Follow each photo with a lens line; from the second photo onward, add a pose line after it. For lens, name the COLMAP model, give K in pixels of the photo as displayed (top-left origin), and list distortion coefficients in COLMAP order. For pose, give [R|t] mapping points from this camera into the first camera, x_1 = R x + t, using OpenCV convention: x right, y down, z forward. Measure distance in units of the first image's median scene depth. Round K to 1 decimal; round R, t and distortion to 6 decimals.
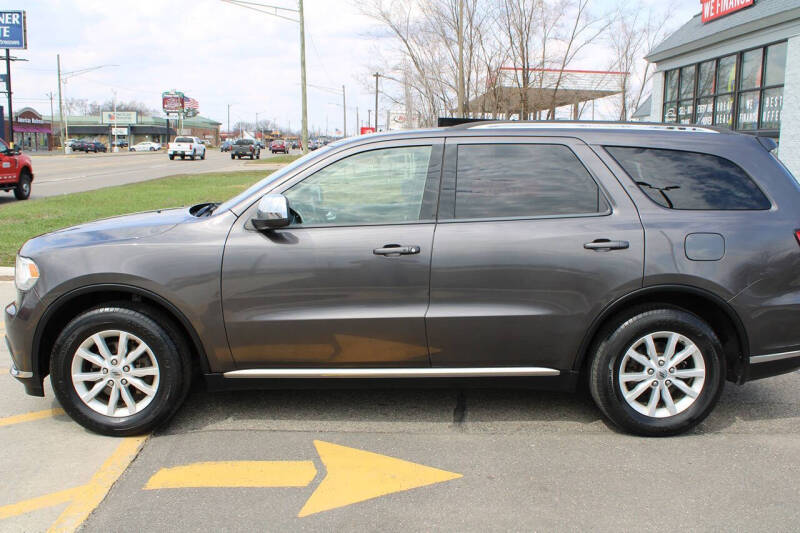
lens RADIAL K [[774.8, 0, 398.7], [0, 774.8, 274.4], [0, 0, 1]] dist [-0.150572, 0.163887]
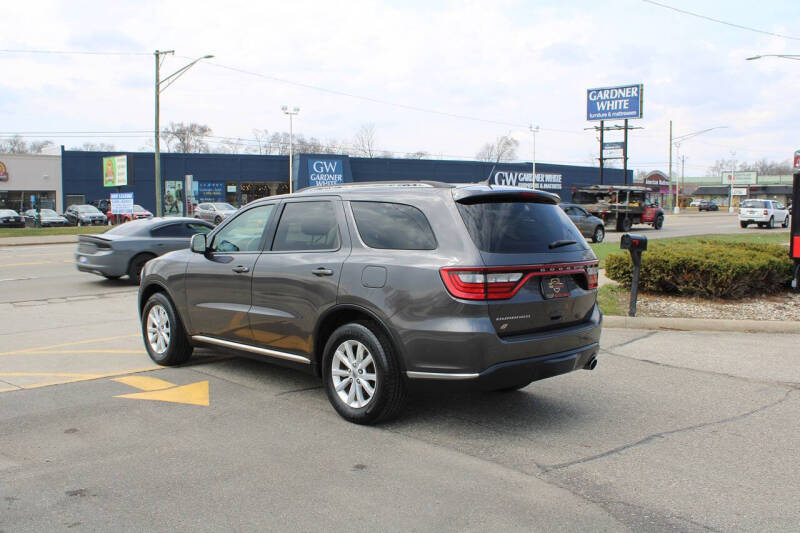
lens RADIAL K [[774.8, 0, 398.7], [0, 774.8, 274.4], [0, 0, 1]] dist [-0.150572, 0.163887]
pose [[0.683150, 0.049498, -0.728598, 0.297105], [-0.106686, 0.993761, -0.032519, -0.000704], [0.722443, 0.099946, 0.684169, 0.030939]]
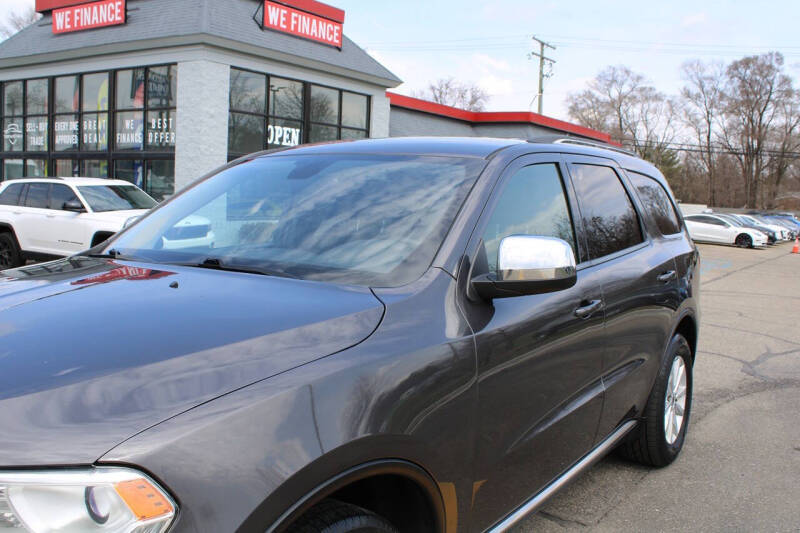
lens RADIAL K [[773.5, 0, 398.6], [0, 773.5, 272.5], [0, 0, 1]] dist [-0.152590, 0.170484]
pose [[0.573334, -0.077414, 0.815656, -0.145449], [0.102394, 0.994491, 0.022414, -0.020635], [-0.812899, 0.070668, 0.578102, 0.155781]]
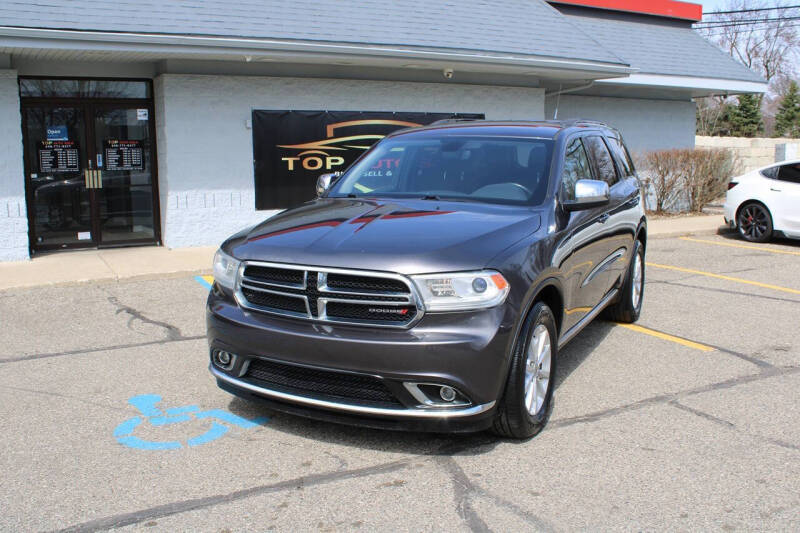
lens RADIAL K [[773.5, 0, 398.6], [0, 773.5, 272.5], [0, 0, 1]] dist [-0.152590, 0.170484]
pose [[0.469287, -0.159463, 0.868528, -0.281079], [0.134001, 0.985029, 0.108449, -0.027204], [-0.872819, 0.065490, 0.483630, 0.145388]]
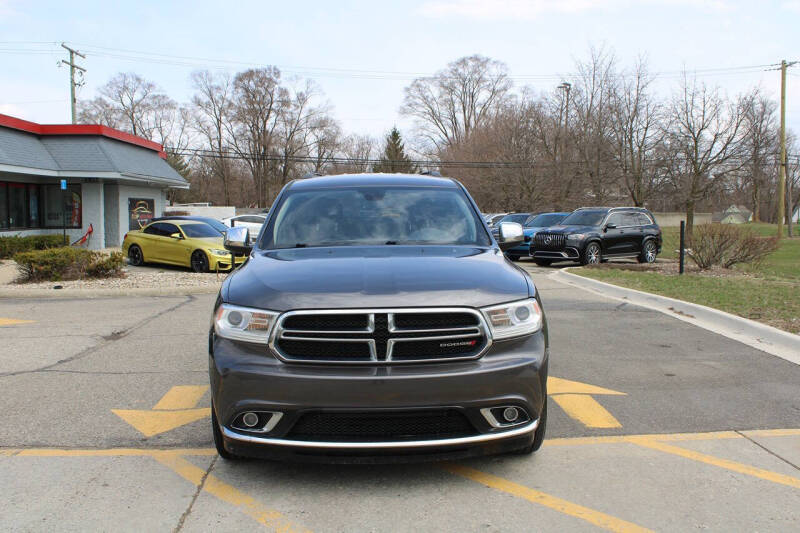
lens RADIAL K [[773.5, 0, 398.6], [0, 773.5, 272.5], [0, 0, 1]] dist [-0.152590, 0.170484]
pose [[-0.021100, -0.099116, 0.994852, -0.315469], [0.160130, 0.981892, 0.101221, -0.038523], [-0.986870, 0.161441, -0.004846, 0.253246]]
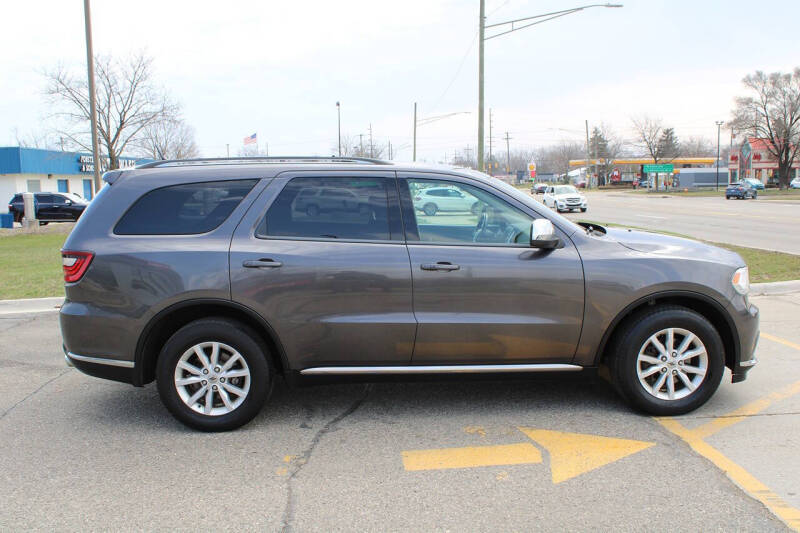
lens RADIAL K [[773.5, 0, 398.6], [0, 773.5, 272.5], [0, 0, 1]] dist [-0.152590, 0.170484]
pose [[-0.999957, 0.006490, -0.006559, 0.012299], [0.004407, 0.960437, 0.278464, -0.089559], [0.008106, 0.278423, -0.960424, 0.552662]]
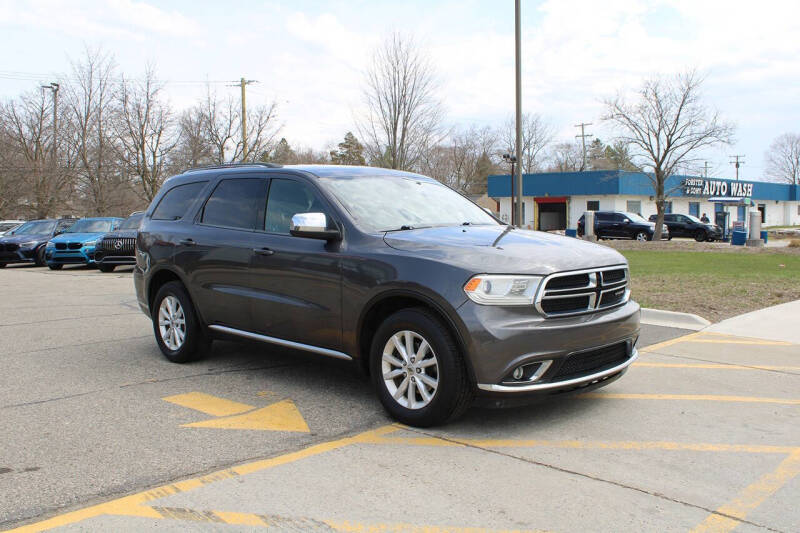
lens RADIAL K [[773.5, 0, 398.6], [0, 773.5, 272.5], [0, 0, 1]] dist [-0.152590, 0.170484]
pose [[-0.683447, -0.066200, 0.726992, -0.259570], [0.113822, 0.974036, 0.195700, -0.065443], [-0.721072, 0.216499, -0.658167, 0.470044]]
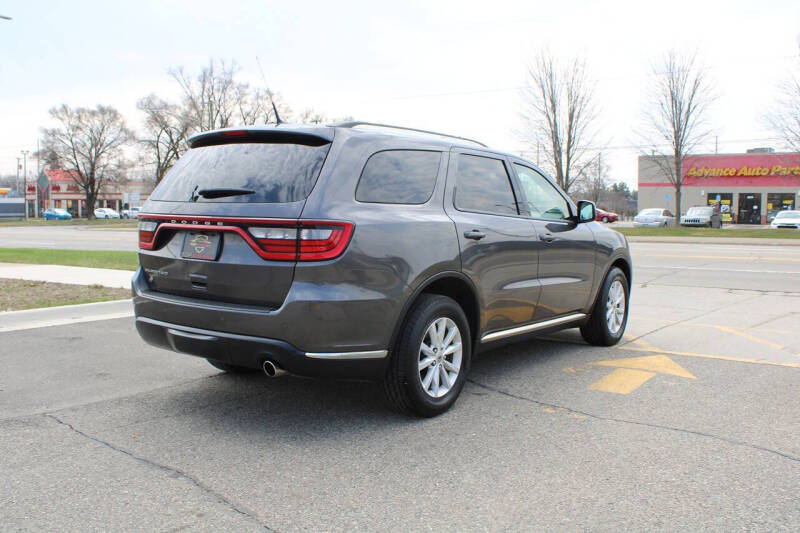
lens RADIAL K [[774.8, 0, 398.7], [0, 774.8, 274.4], [0, 0, 1]] dist [-0.150572, 0.163887]
pose [[-0.611070, 0.049376, -0.790035, 0.274632], [-0.142621, 0.974852, 0.171240, -0.049993], [0.778622, 0.217316, -0.588661, 0.444303]]
